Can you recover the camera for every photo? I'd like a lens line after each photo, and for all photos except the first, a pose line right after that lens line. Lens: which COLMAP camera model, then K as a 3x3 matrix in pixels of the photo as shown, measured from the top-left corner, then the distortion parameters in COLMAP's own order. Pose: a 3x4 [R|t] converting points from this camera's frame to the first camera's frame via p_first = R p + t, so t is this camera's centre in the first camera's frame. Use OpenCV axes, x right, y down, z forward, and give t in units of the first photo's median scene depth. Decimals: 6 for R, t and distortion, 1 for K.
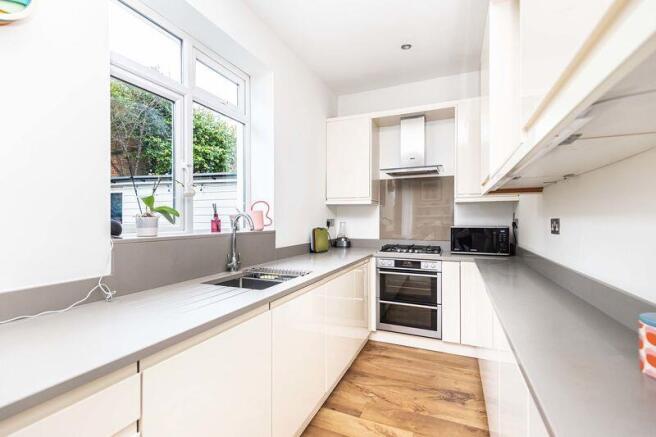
lens RADIAL K [[298.1, 0, 327.8], [0, 298.1, 216.7], [0, 0, 1]] dist [0.003900, 0.000059]
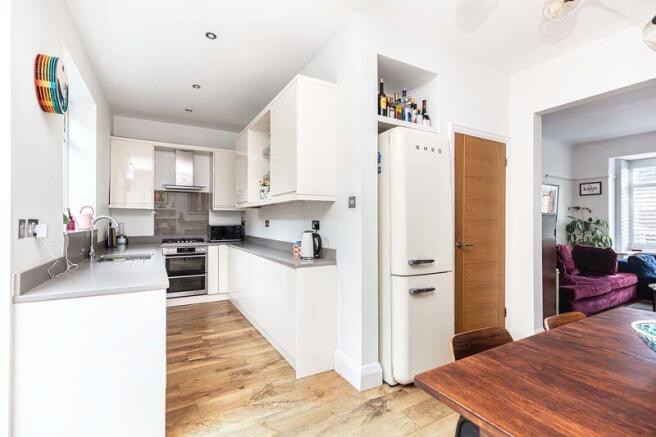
lens RADIAL K [[298.1, 0, 326.5], [0, 298.1, 218.7], [0, 0, 1]] dist [0.003900, 0.000059]
pose [[0.598296, 0.004170, 0.801265, -0.512788], [-0.005072, 0.999986, -0.001417, -0.002090], [-0.801259, -0.003216, 0.598309, -0.470692]]
